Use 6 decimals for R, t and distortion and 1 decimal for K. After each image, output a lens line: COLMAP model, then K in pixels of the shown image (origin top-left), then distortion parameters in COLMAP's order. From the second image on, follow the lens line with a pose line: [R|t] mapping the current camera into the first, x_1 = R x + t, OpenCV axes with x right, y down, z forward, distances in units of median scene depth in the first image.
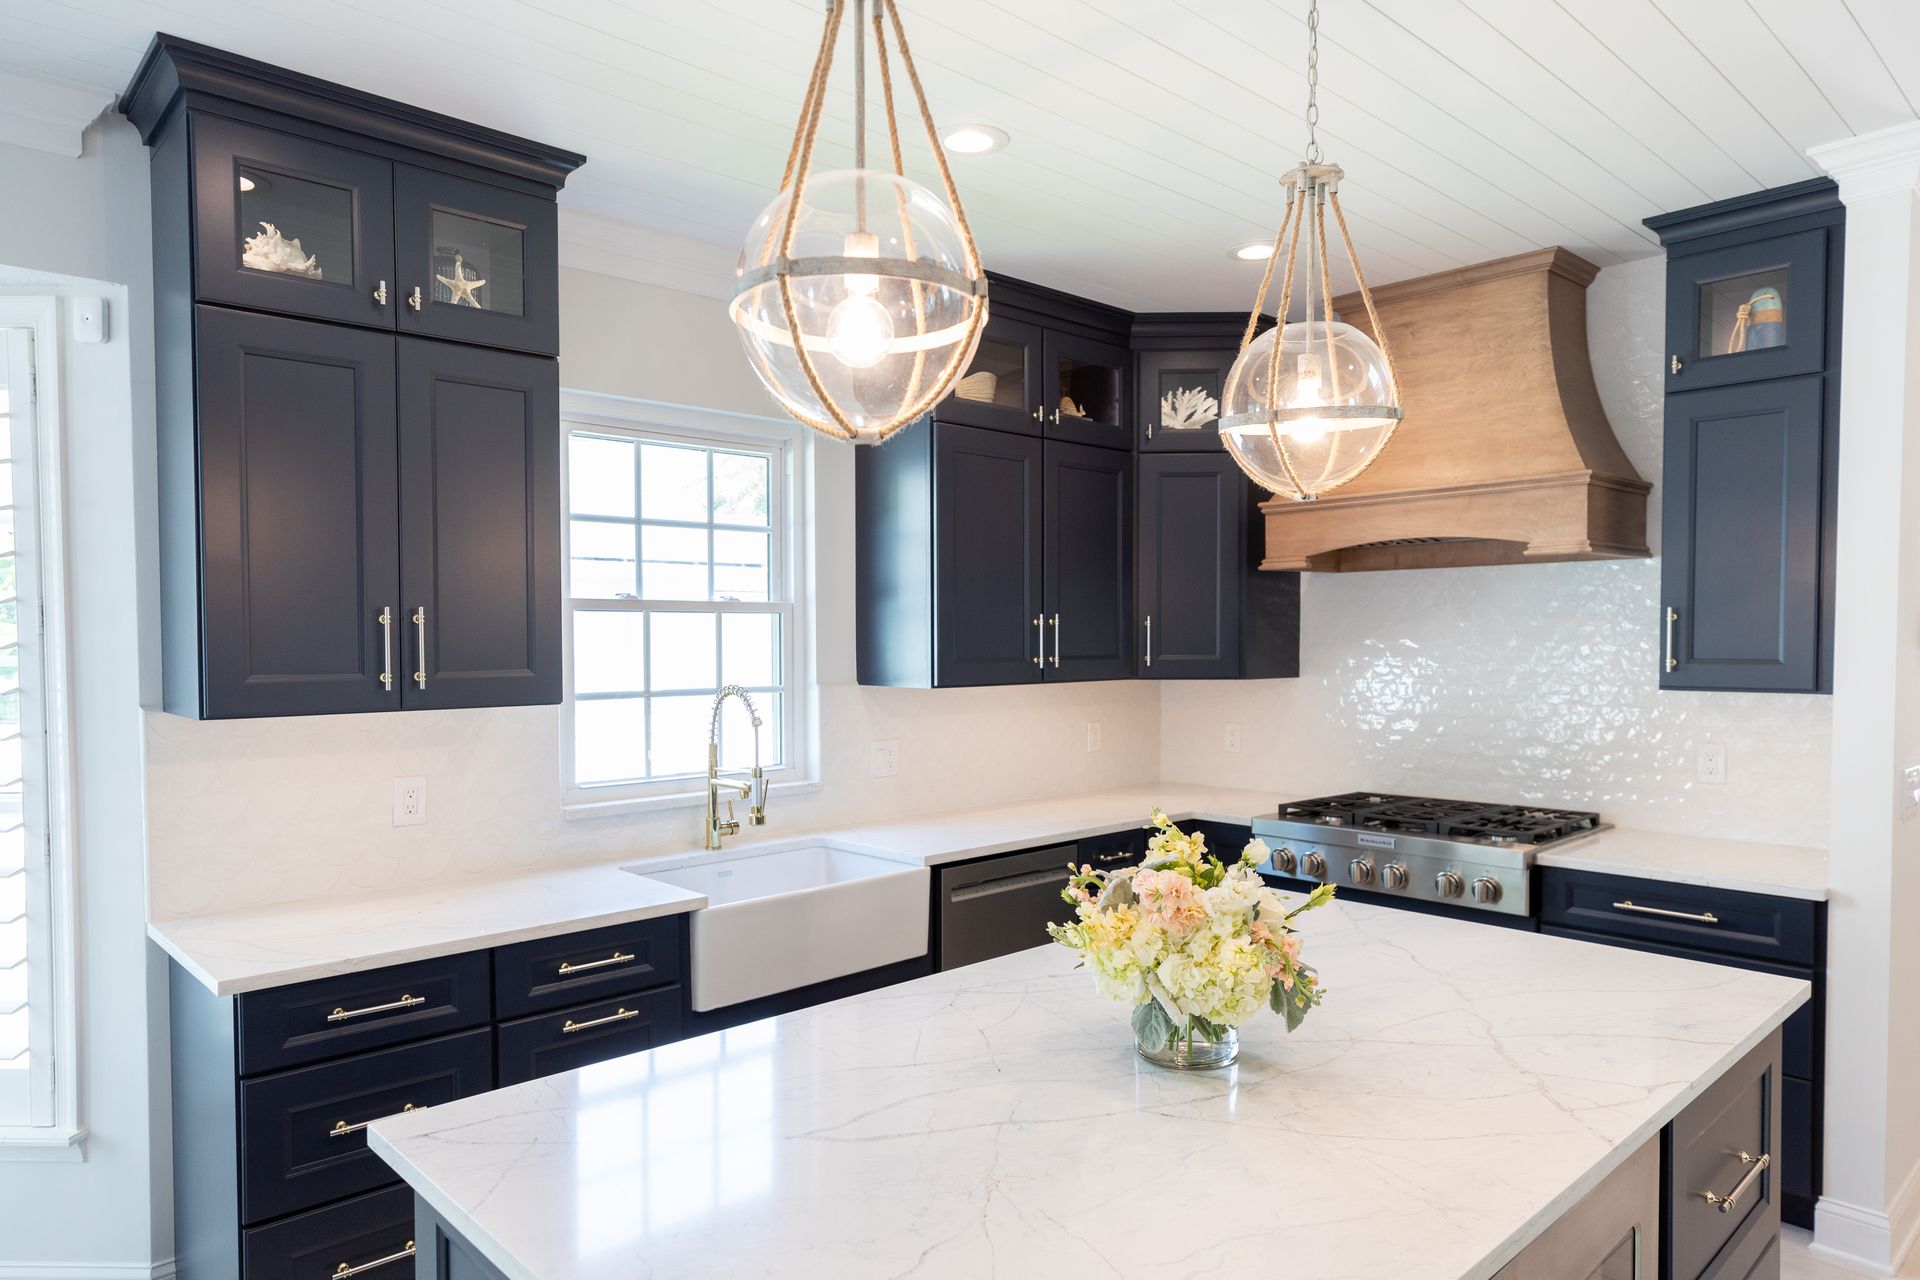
lens RADIAL K [[1216.3, 0, 962.7], [0, 1216.3, 649.4], [0, 0, 1]] dist [0.025252, 0.000495]
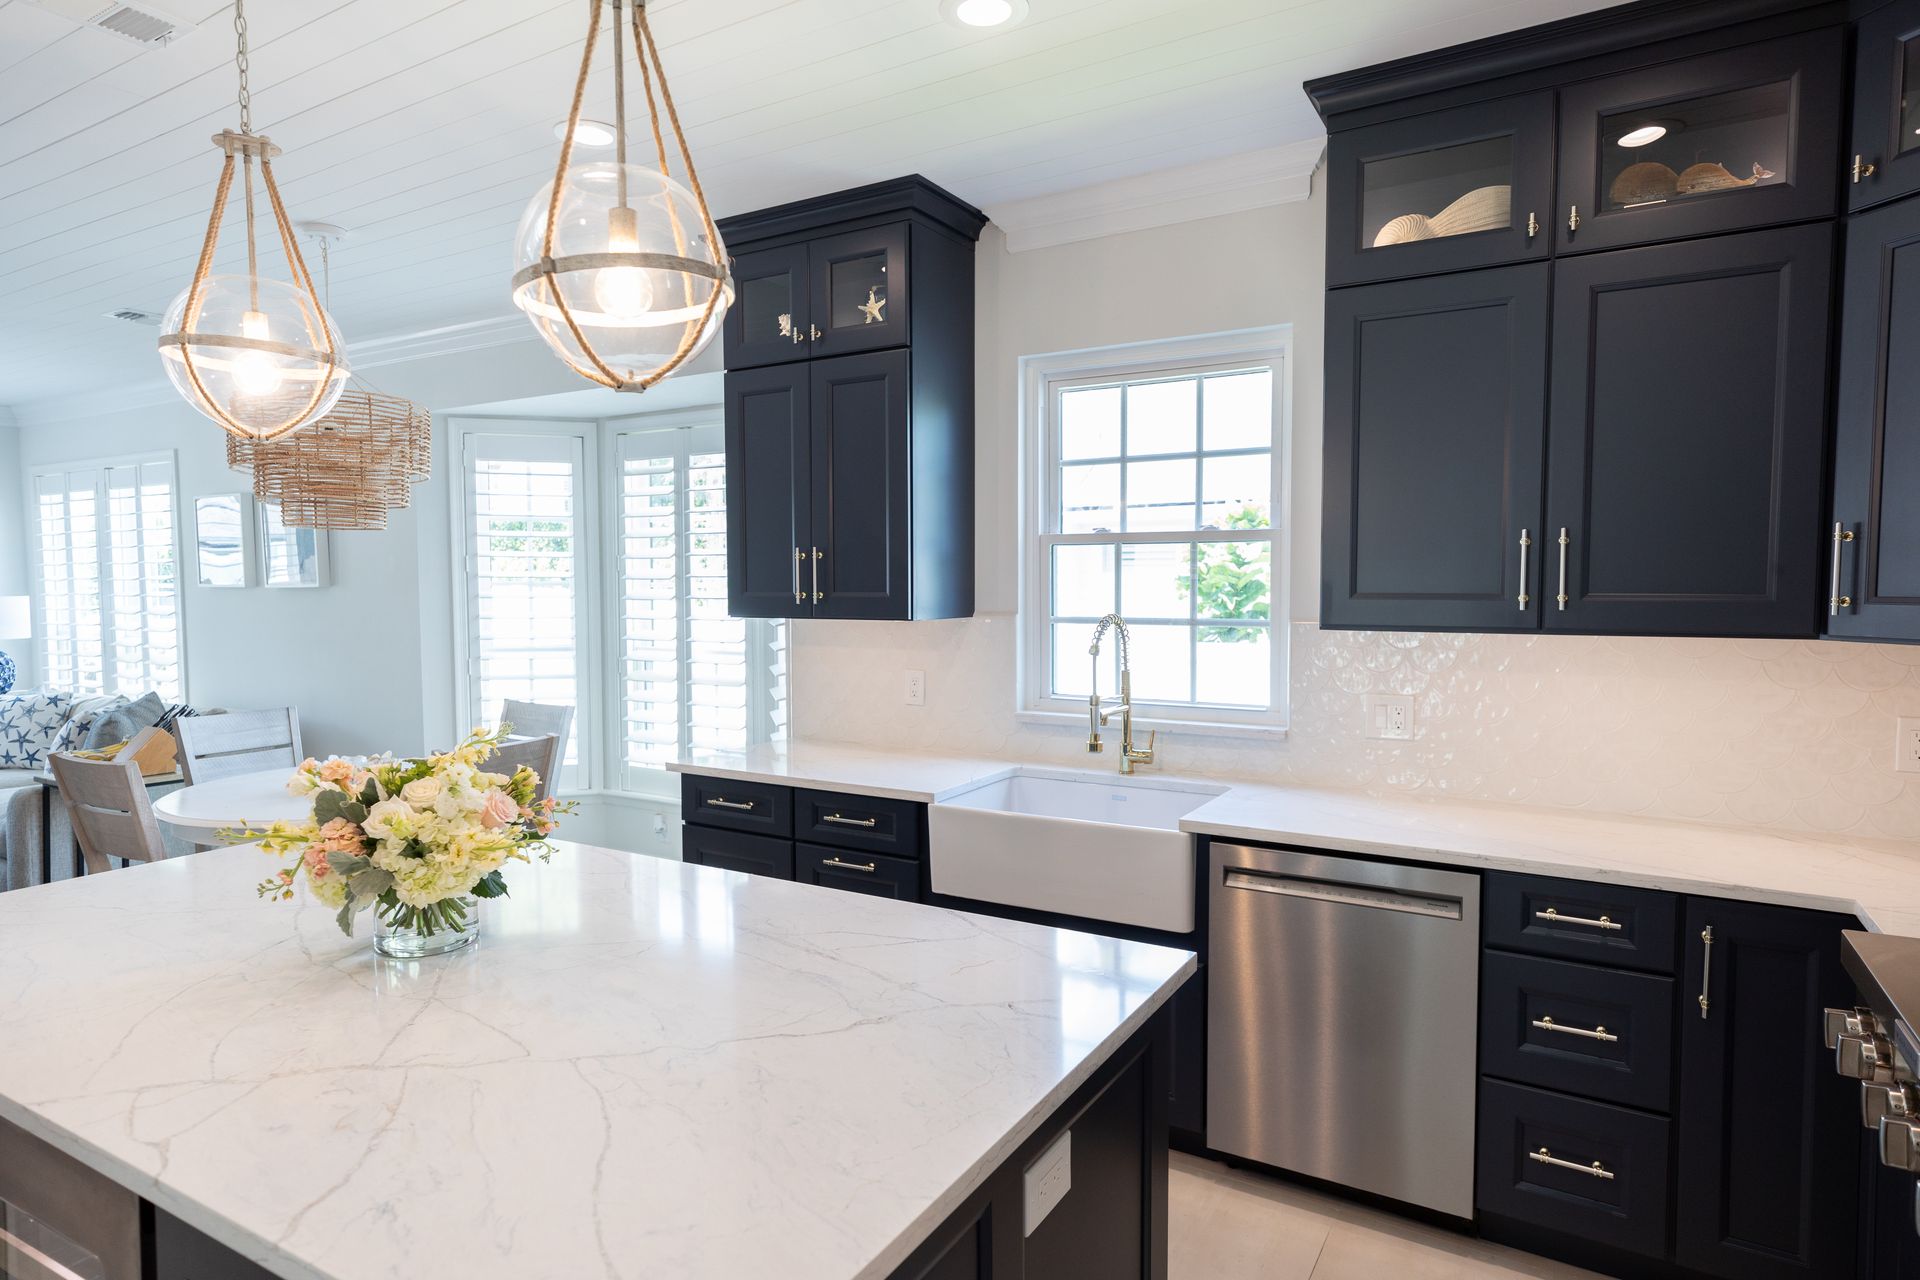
lens RADIAL K [[1089.8, 0, 962.6], [0, 1089.8, 635.8], [0, 0, 1]] dist [0.007559, 0.002357]
pose [[0.282824, 0.058744, -0.957371, 0.643792], [-0.003797, 0.998184, 0.060127, -0.007846], [0.959164, -0.013370, 0.282533, 0.610169]]
